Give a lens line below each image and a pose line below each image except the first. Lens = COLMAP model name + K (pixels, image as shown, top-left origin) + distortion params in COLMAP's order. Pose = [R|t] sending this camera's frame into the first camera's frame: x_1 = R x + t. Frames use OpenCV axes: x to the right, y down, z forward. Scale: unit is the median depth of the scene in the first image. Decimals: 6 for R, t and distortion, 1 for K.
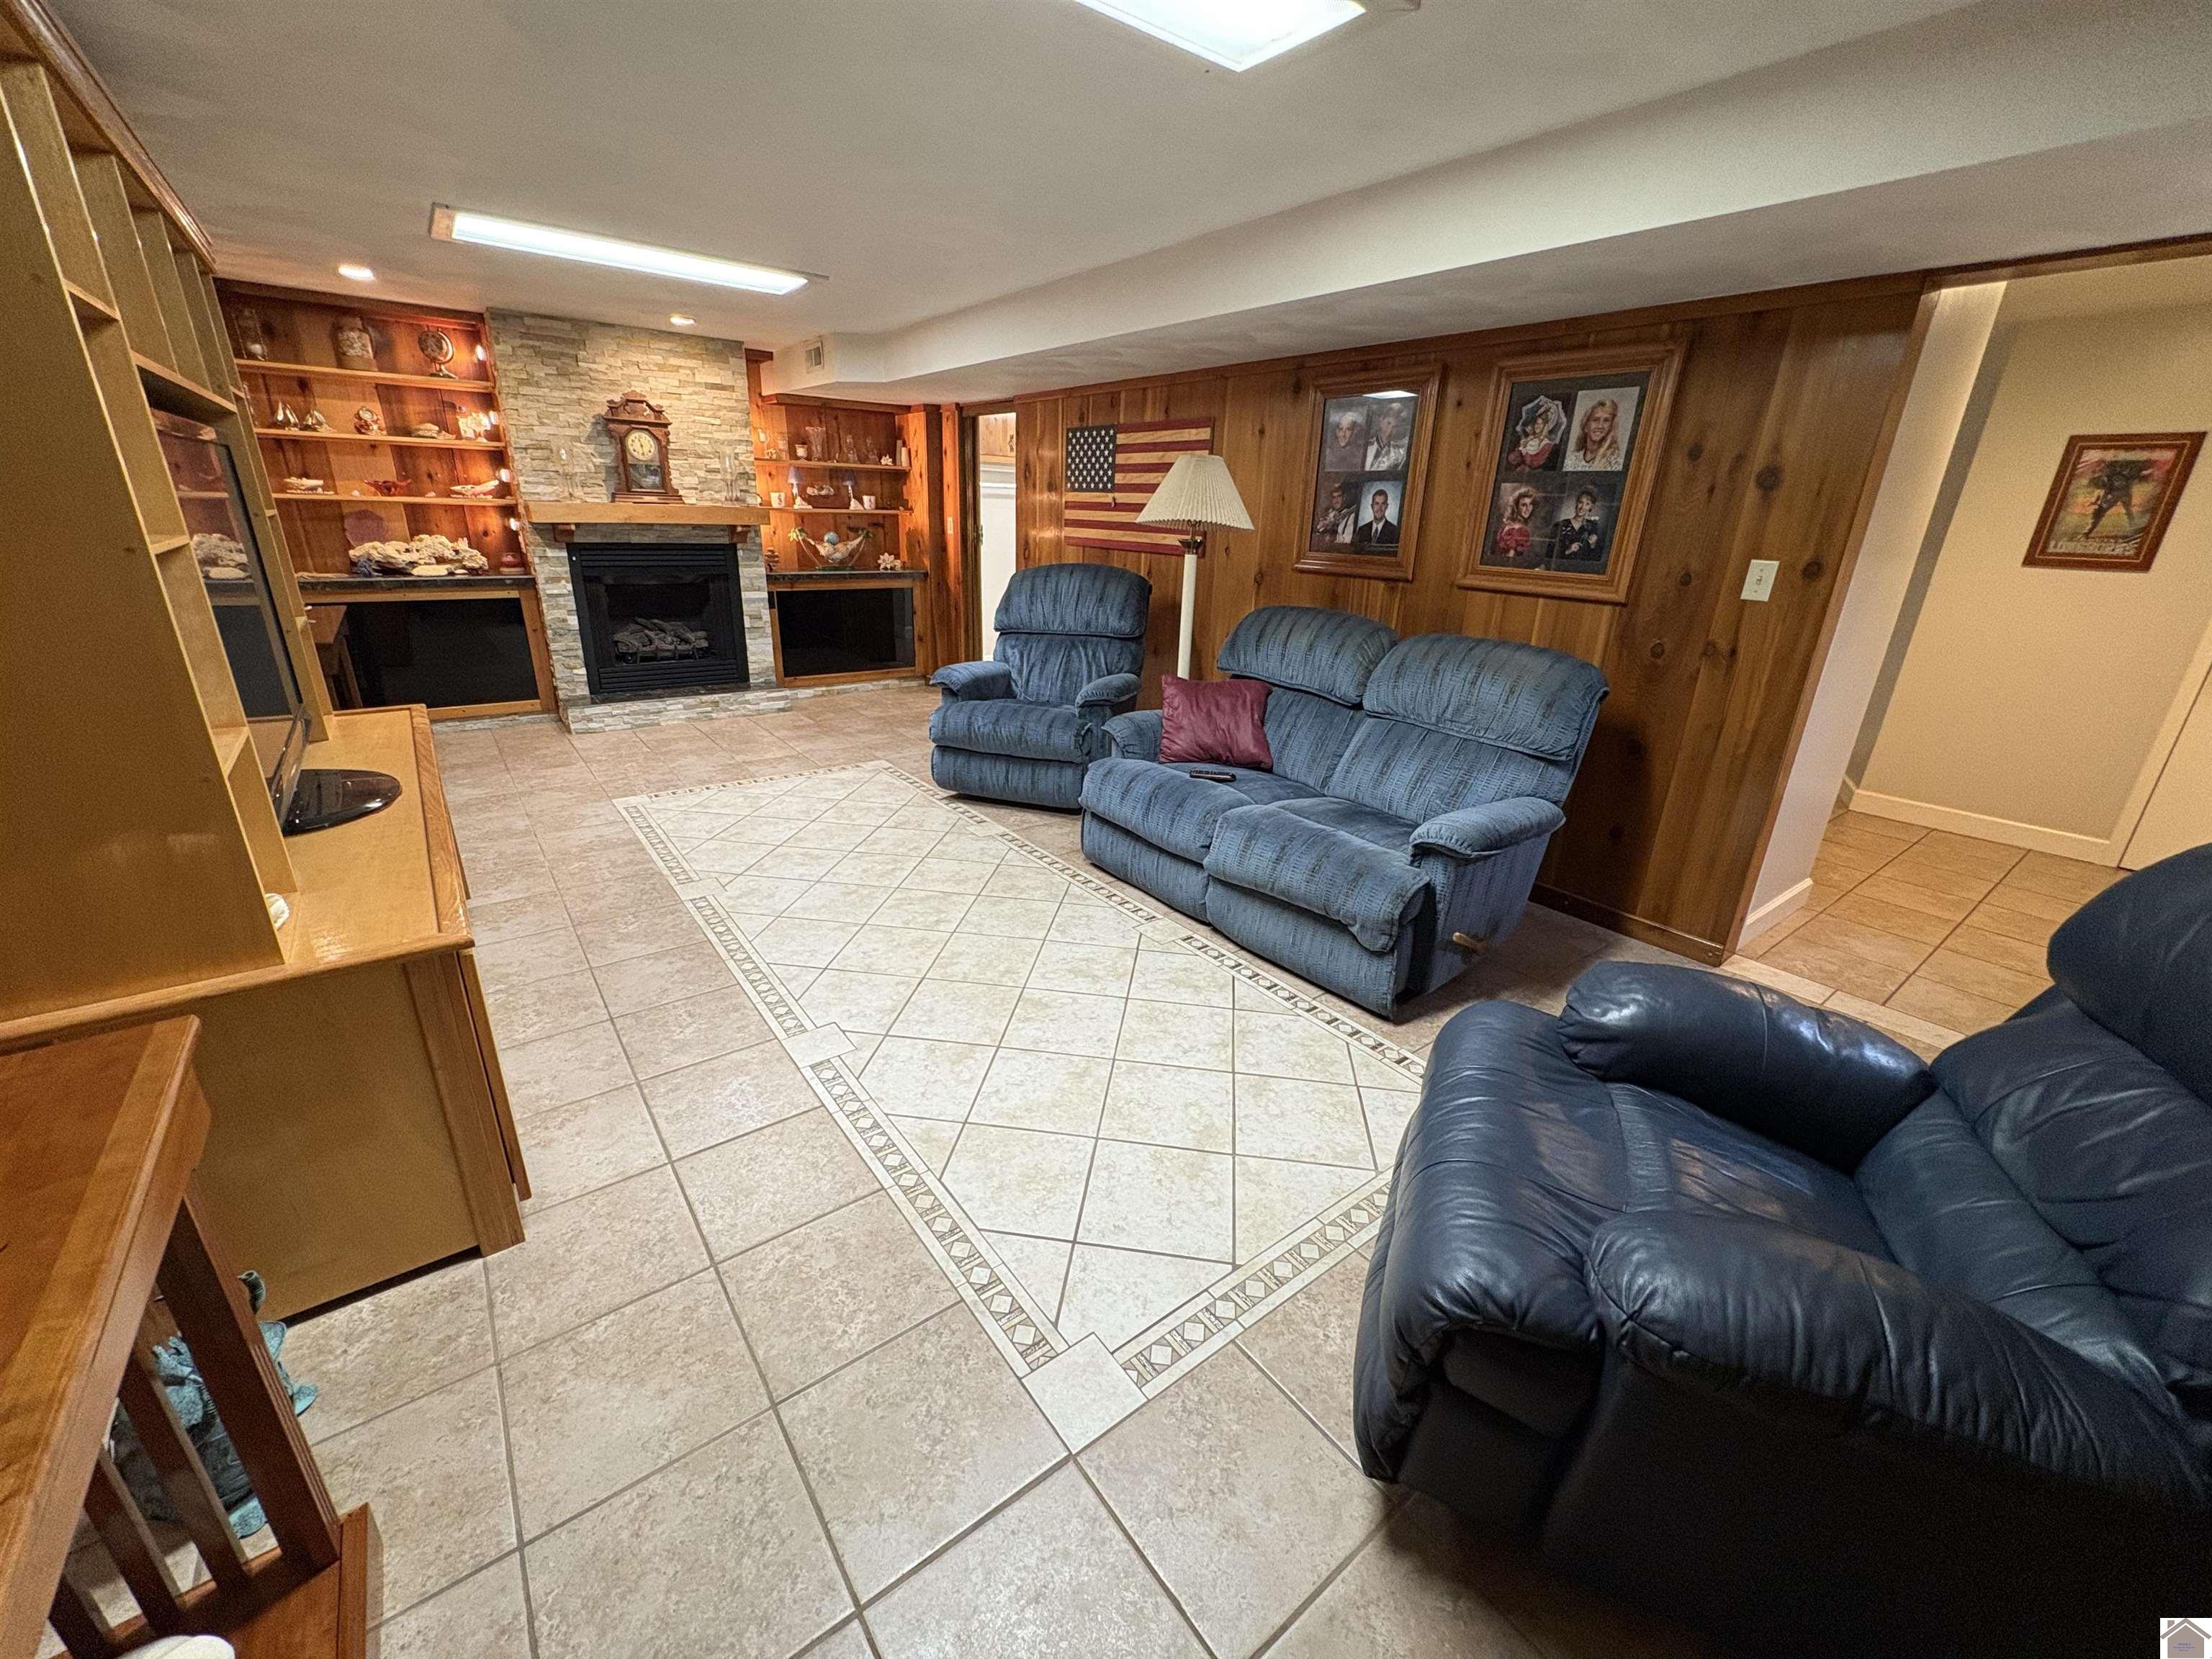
lens RADIAL K [[880.4, 0, 1106.8], [0, 880.4, 830.9], [0, 0, 1]] dist [-0.000730, 0.000476]
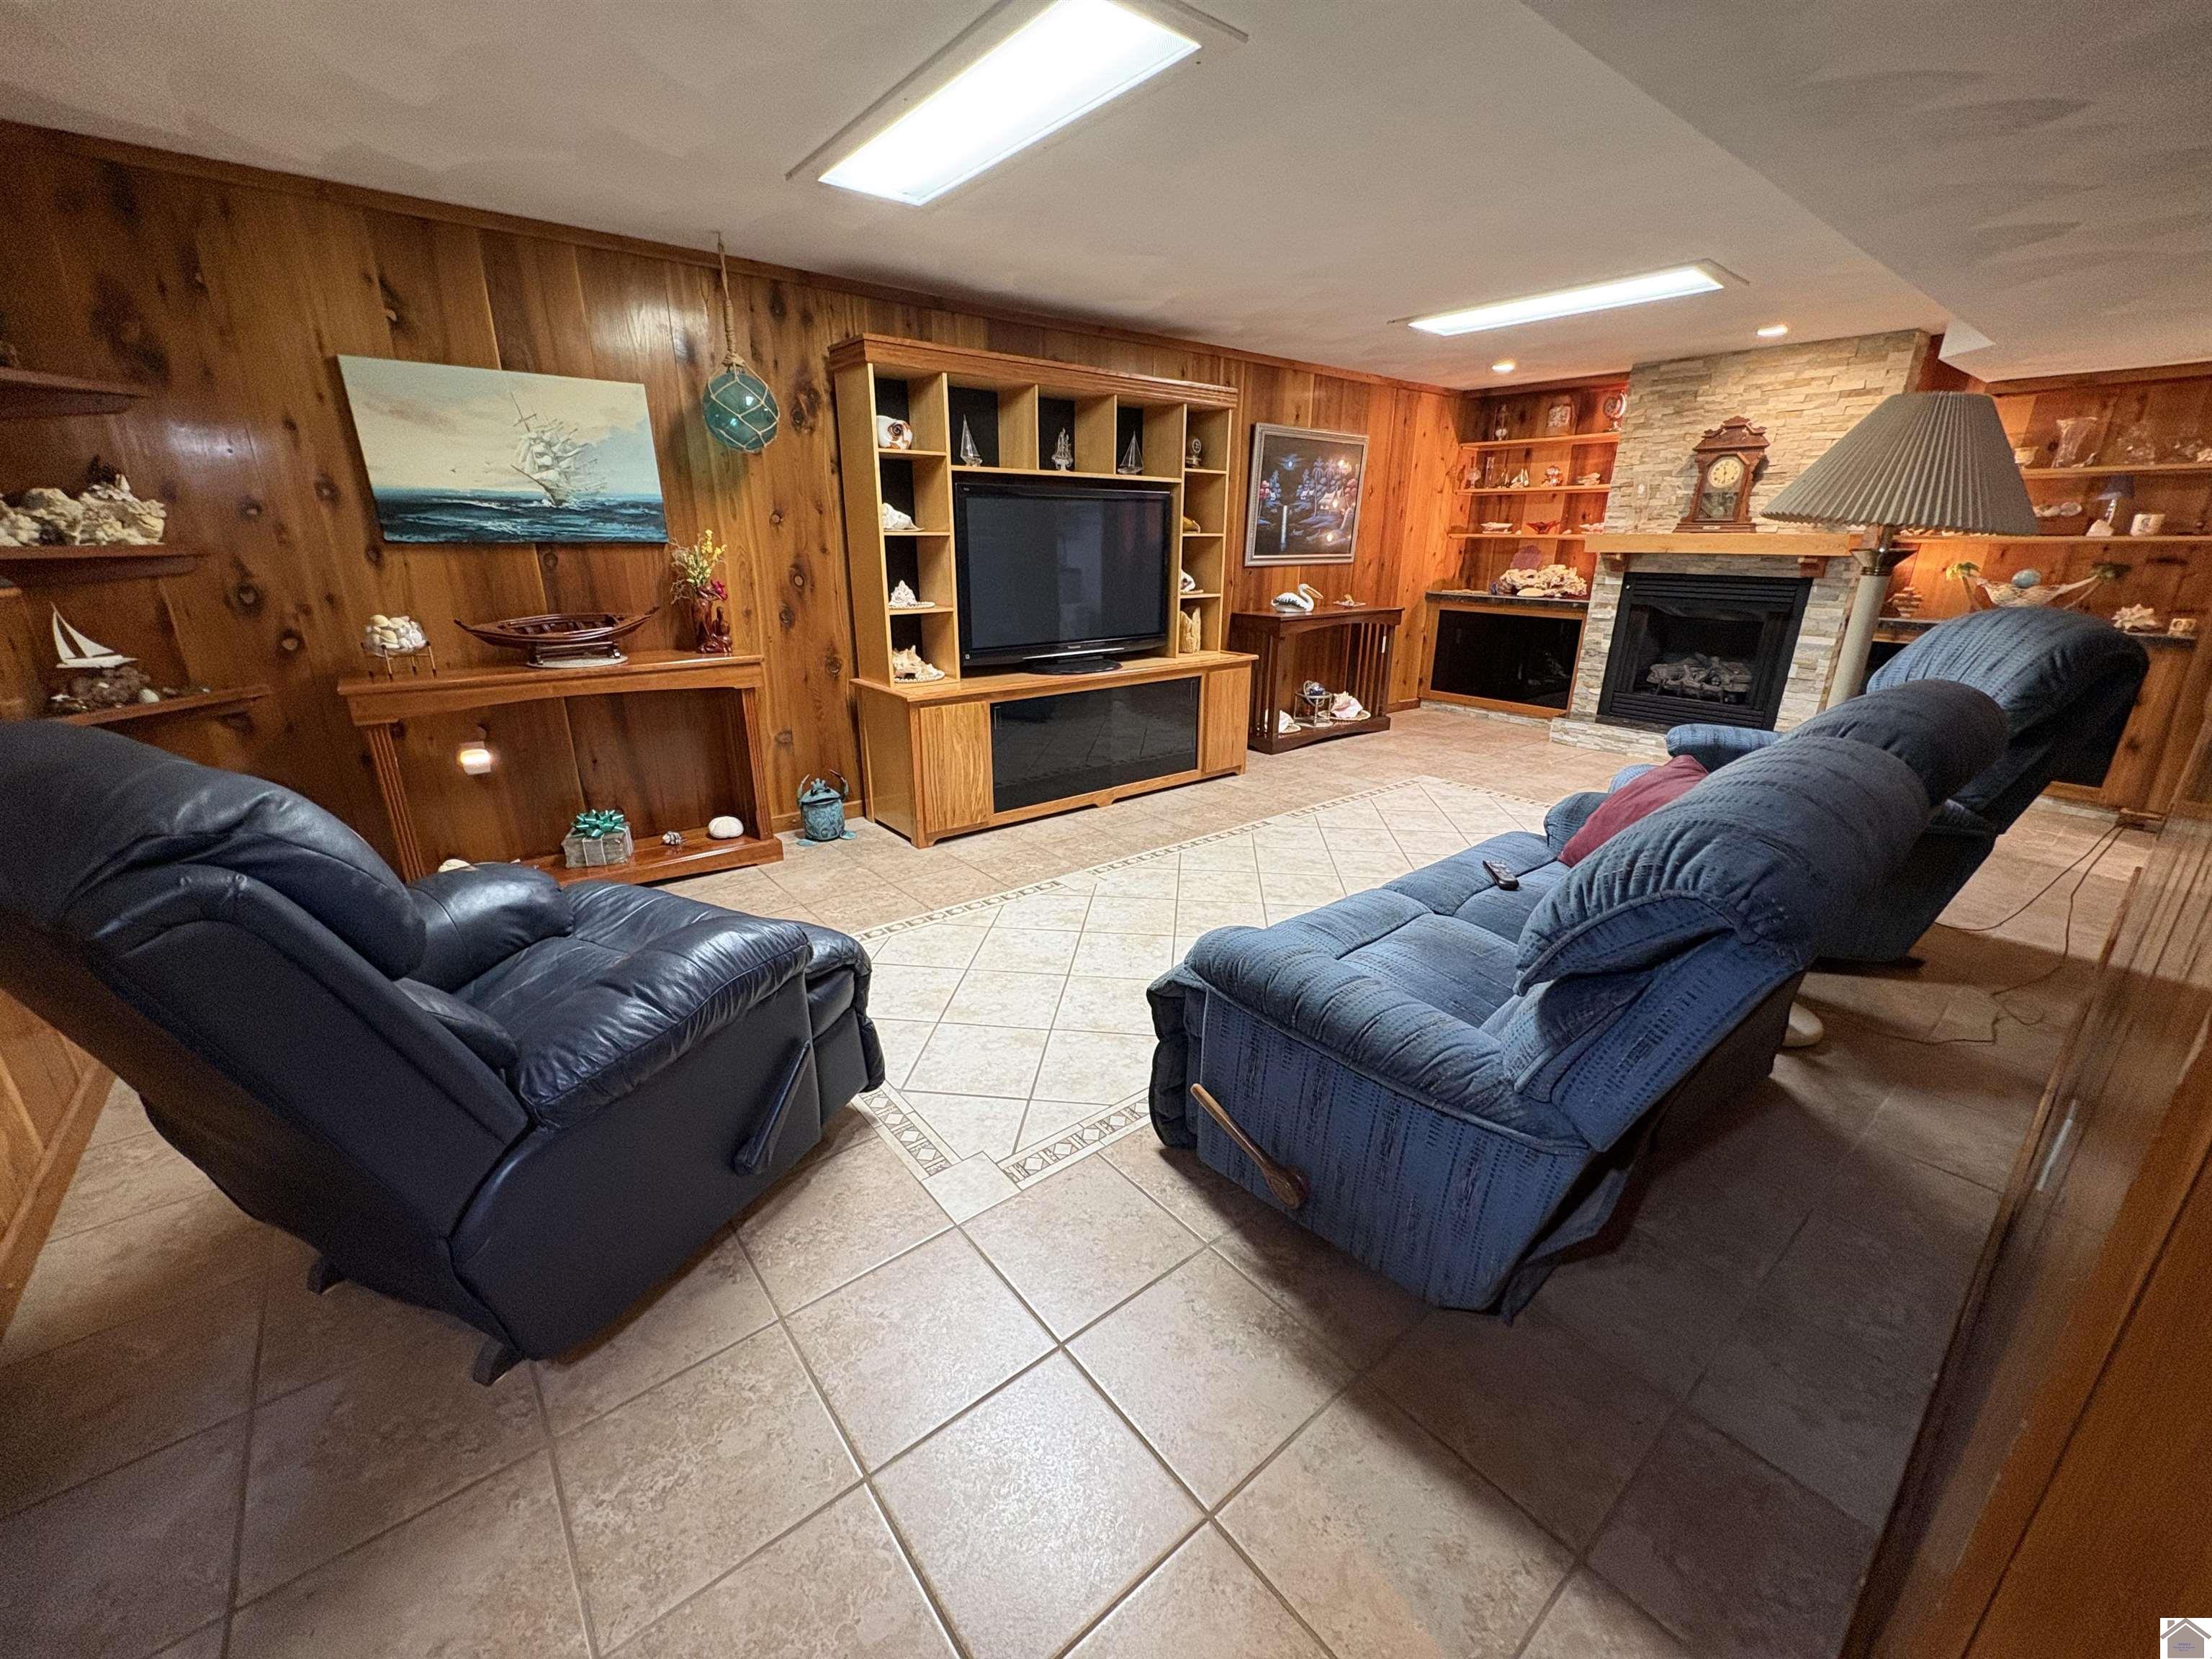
lens RADIAL K [[880.4, 0, 1104.4], [0, 880.4, 831.5], [0, 0, 1]] dist [-0.000730, 0.000476]
pose [[0.023079, 0.288614, -0.957167, 0.487527], [-0.348901, 0.899549, 0.262828, -0.105939], [0.936875, 0.327891, 0.121458, 0.386825]]
